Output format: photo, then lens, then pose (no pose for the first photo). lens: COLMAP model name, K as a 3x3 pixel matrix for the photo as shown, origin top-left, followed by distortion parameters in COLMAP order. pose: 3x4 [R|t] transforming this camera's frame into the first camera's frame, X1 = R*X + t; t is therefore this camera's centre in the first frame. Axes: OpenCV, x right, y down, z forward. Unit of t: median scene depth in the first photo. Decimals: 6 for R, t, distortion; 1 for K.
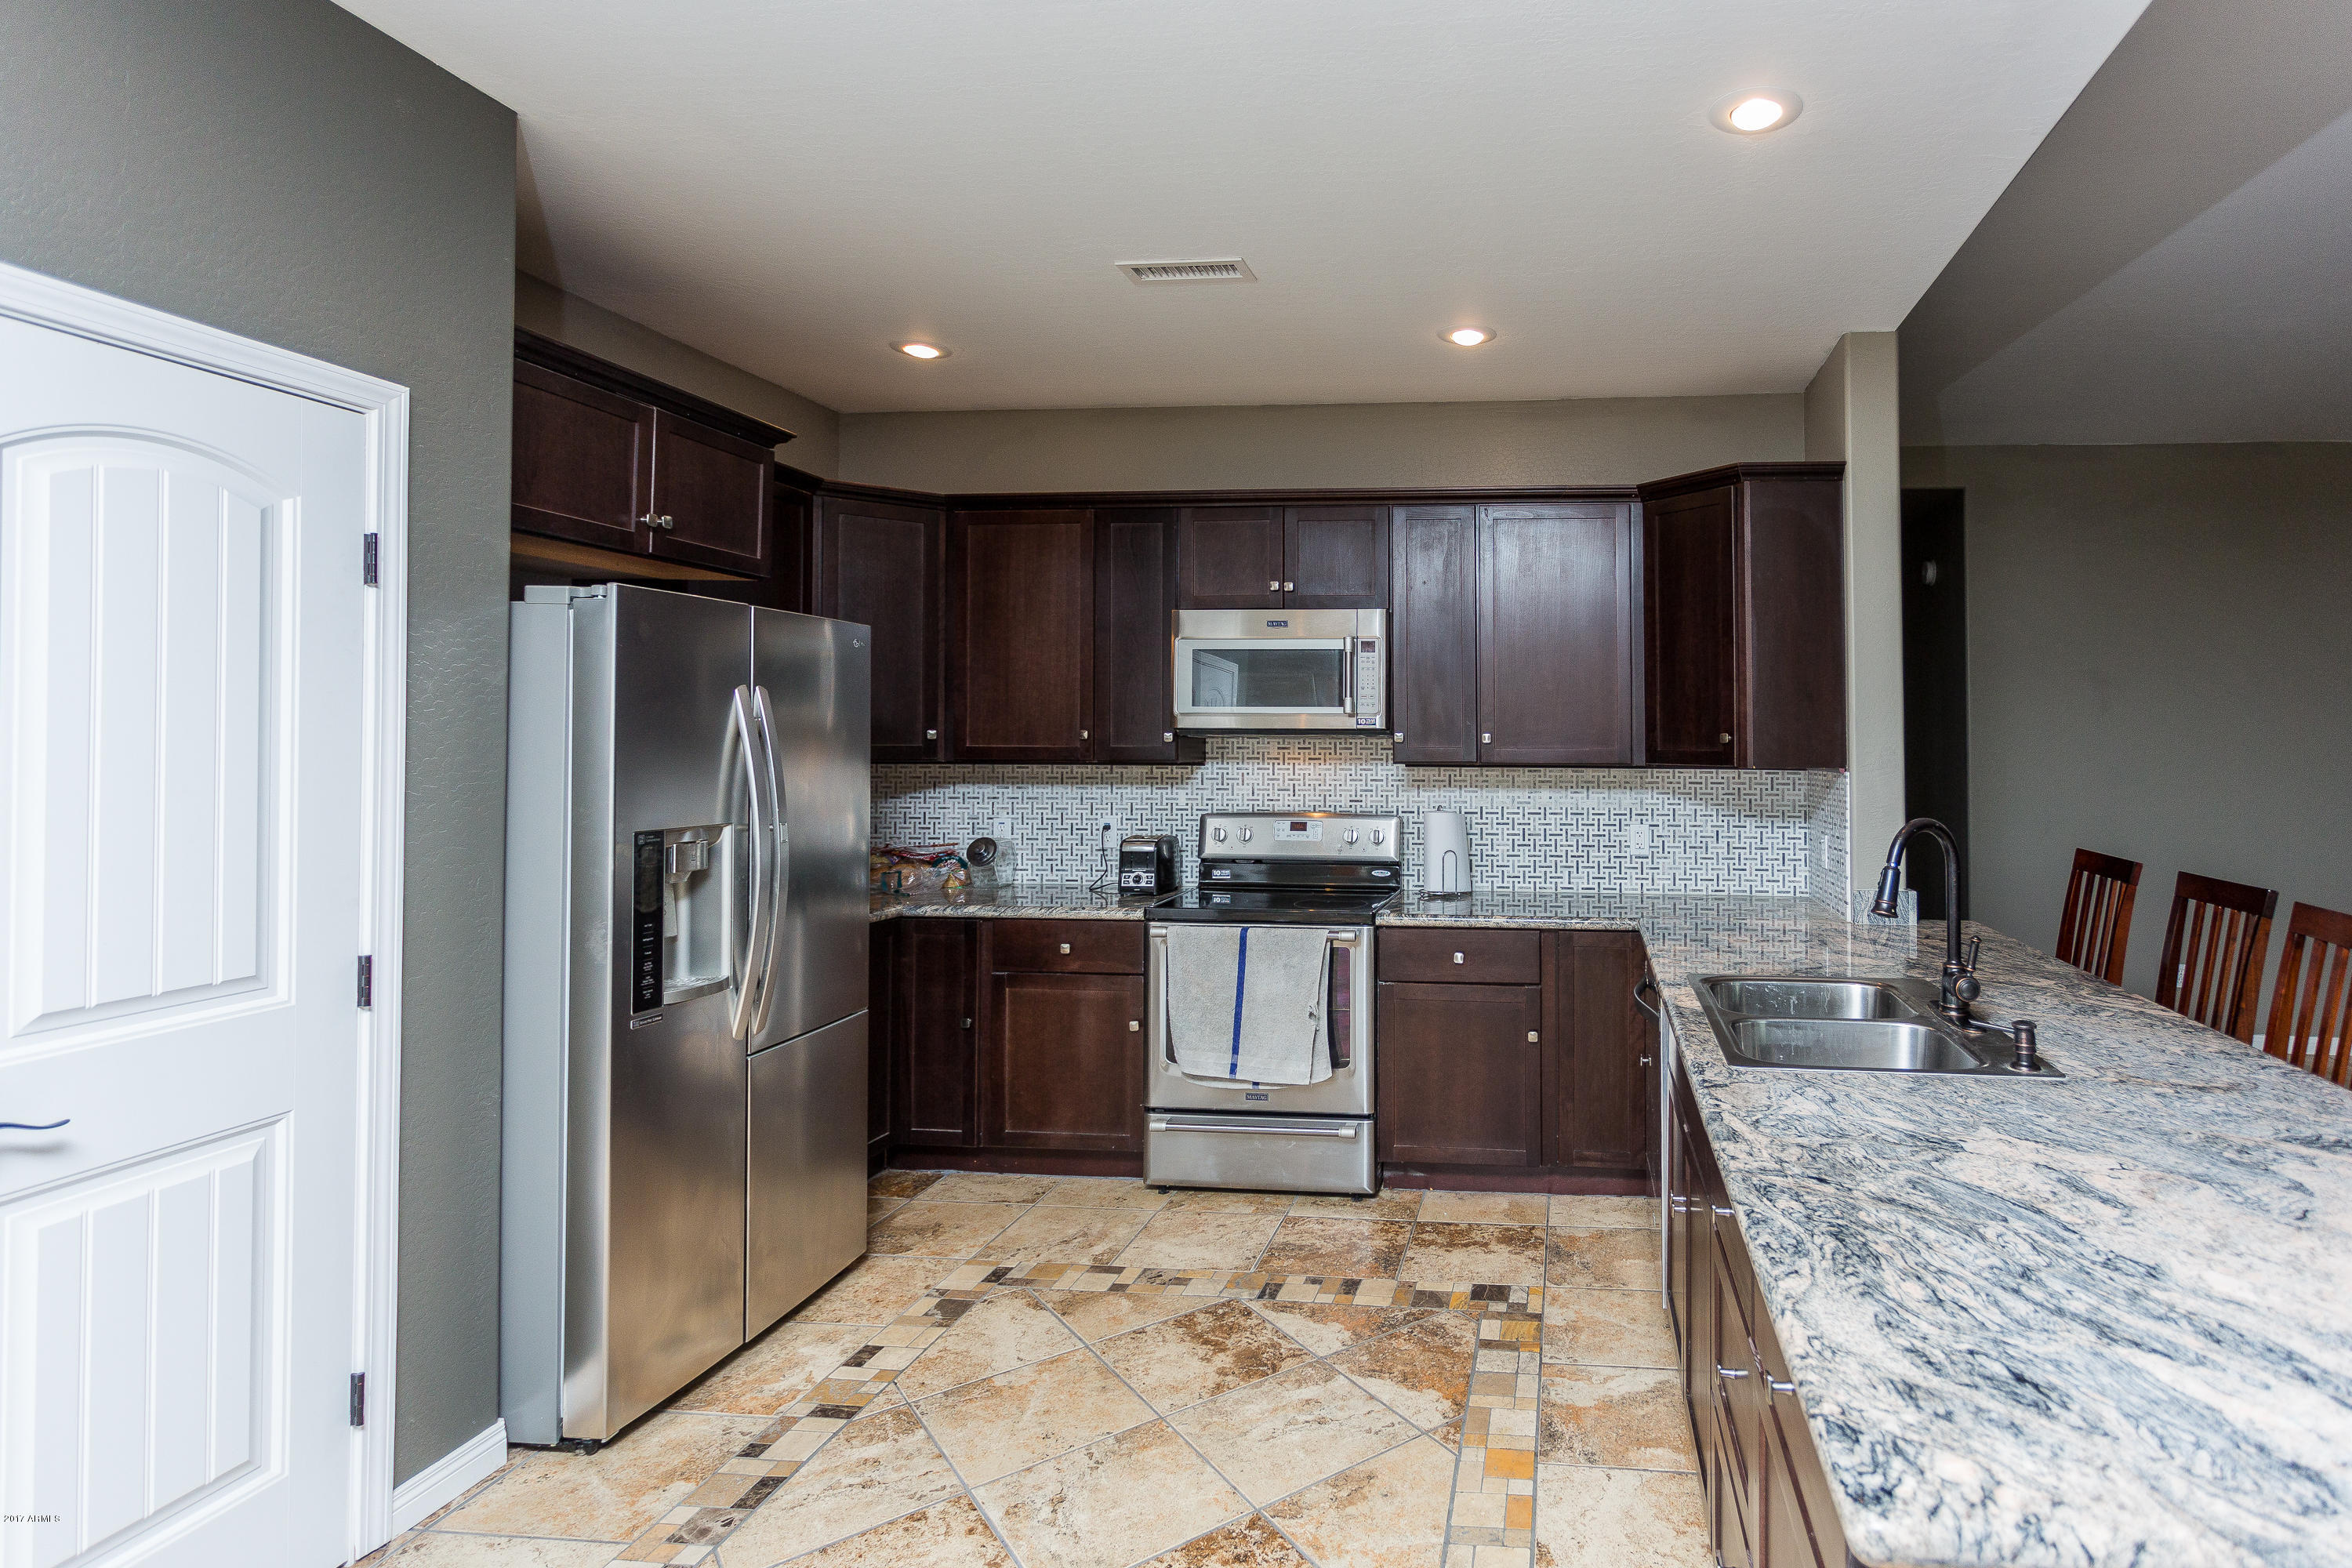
lens RADIAL K [[1249.8, 0, 1176.5], [0, 1249.8, 713.2], [0, 0, 1]] dist [0.000331, 0.000001]
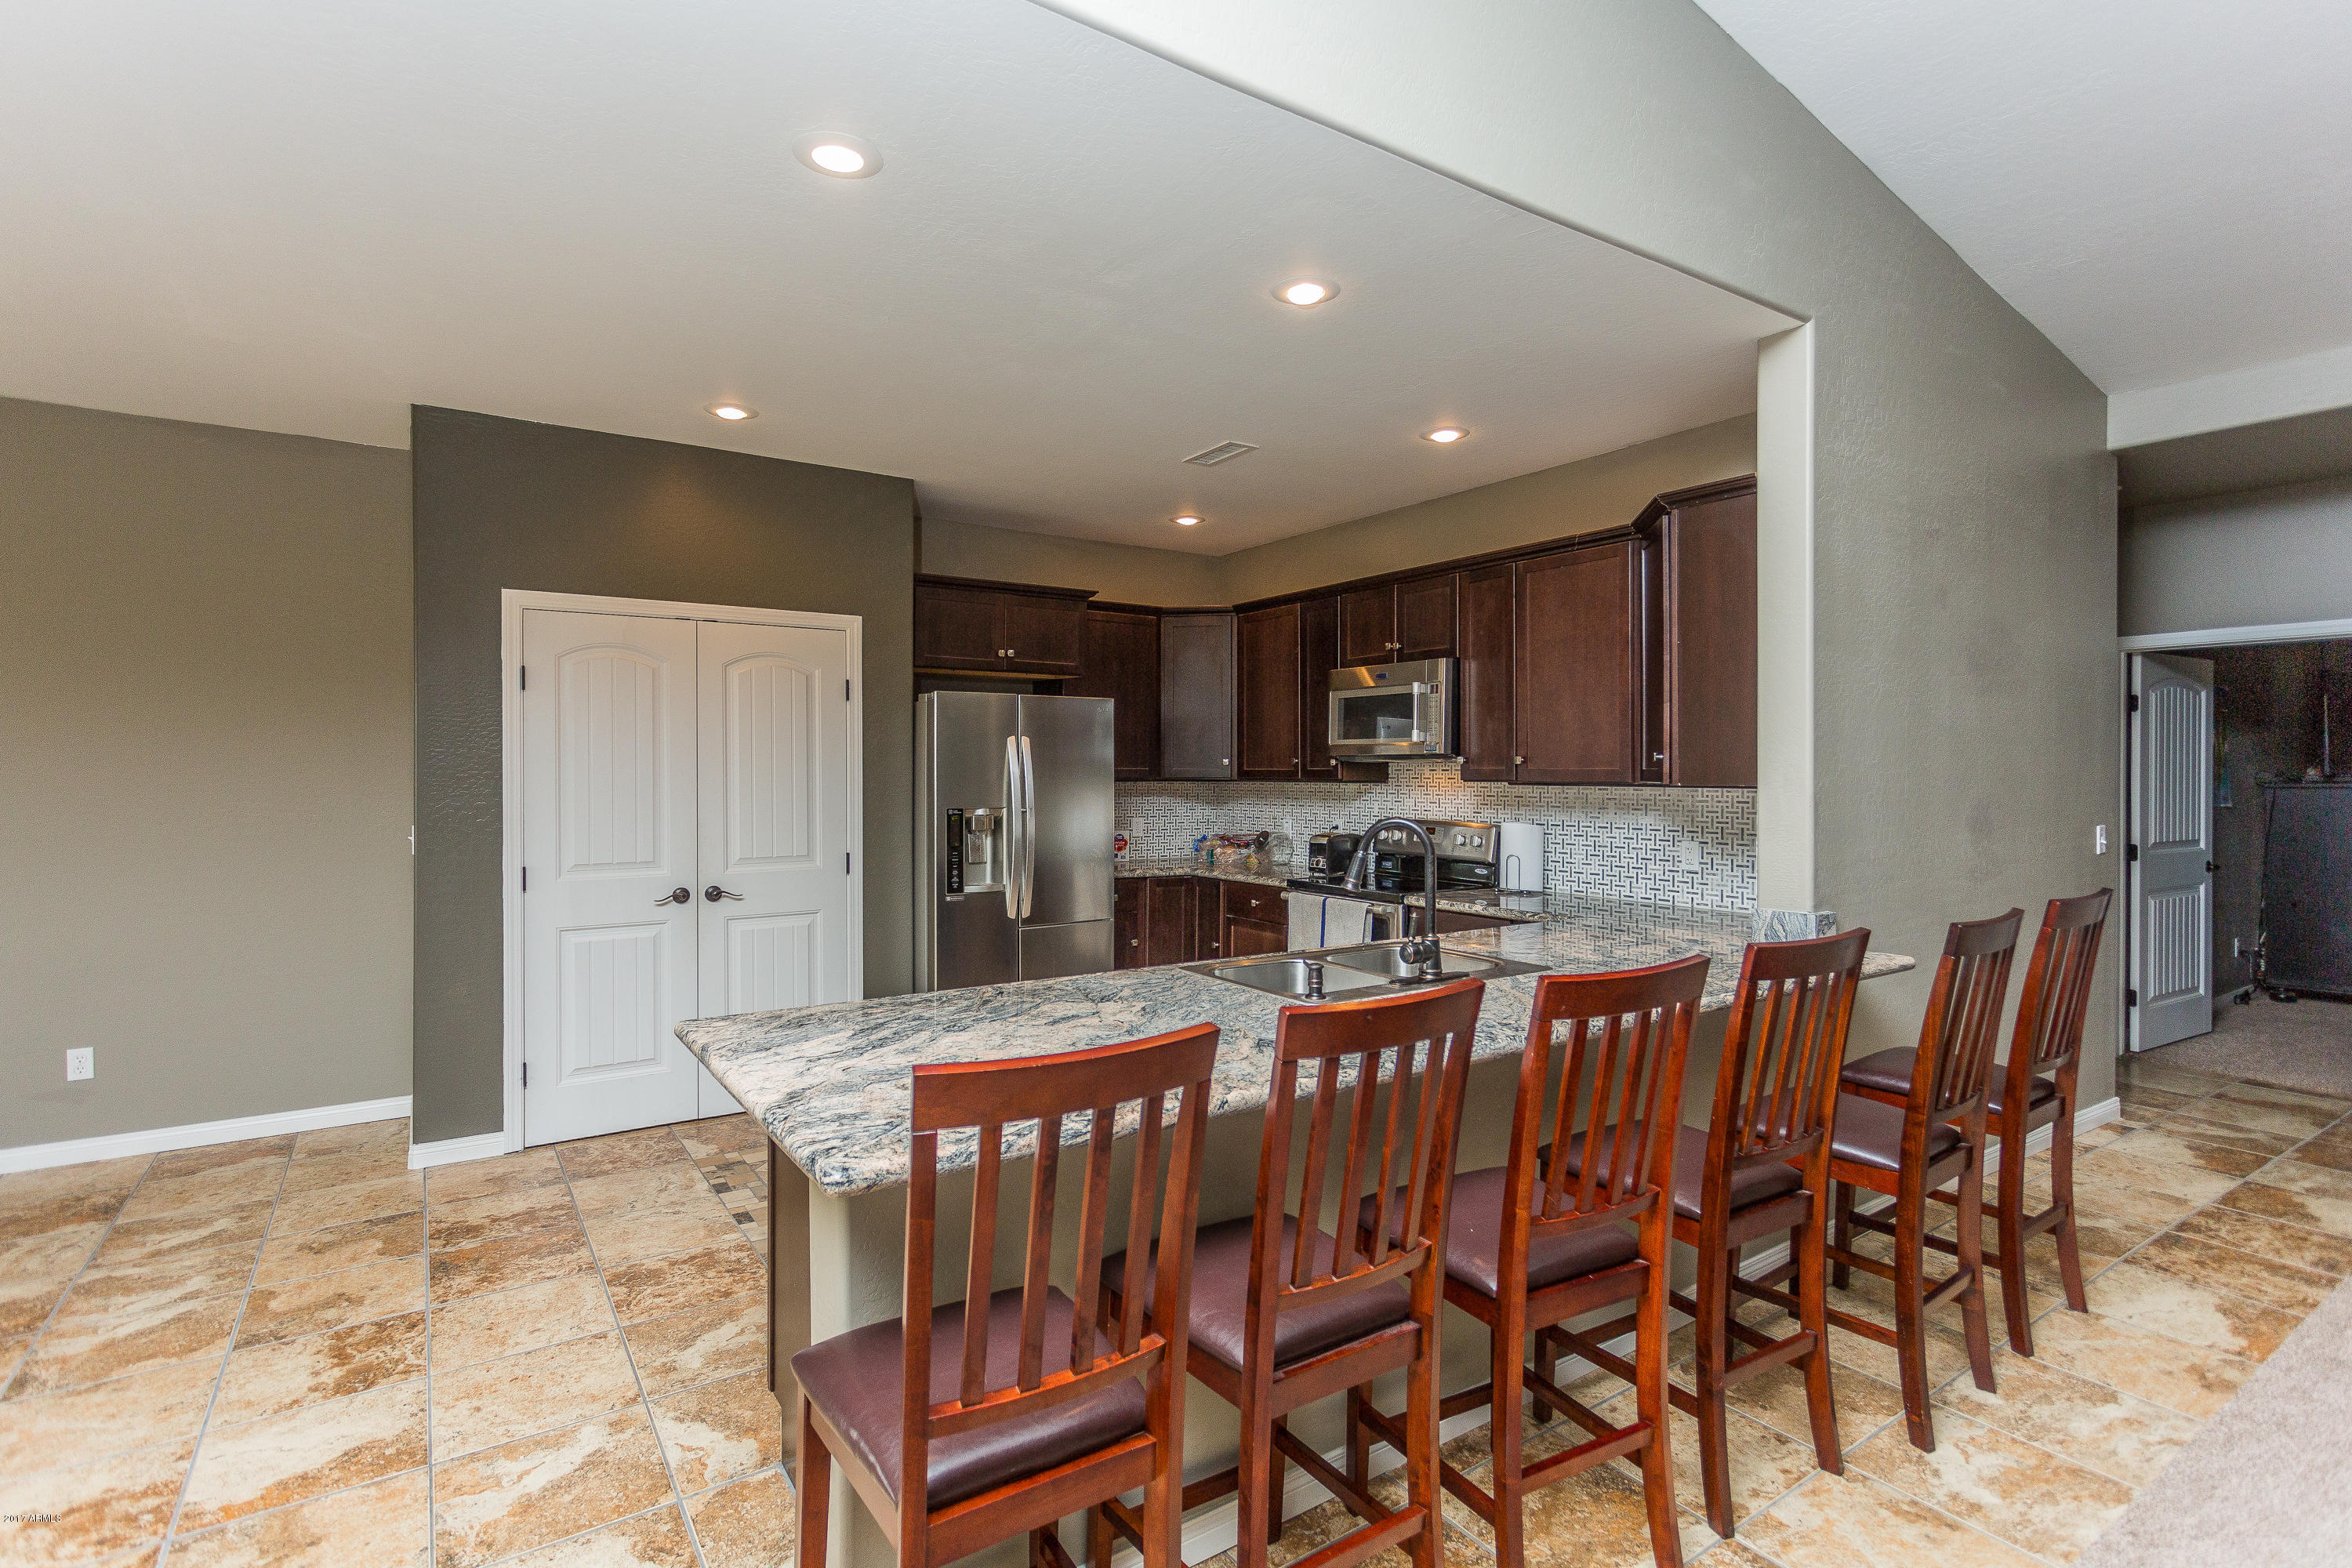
lens RADIAL K [[1142.5, 0, 1176.0], [0, 1142.5, 784.0], [0, 0, 1]] dist [0.001452, -0.000488]
pose [[0.618324, 0.005033, -0.785907, 0.886853], [0.016364, 0.999680, 0.019277, 0.016239], [0.785753, -0.024780, 0.618044, 0.074832]]
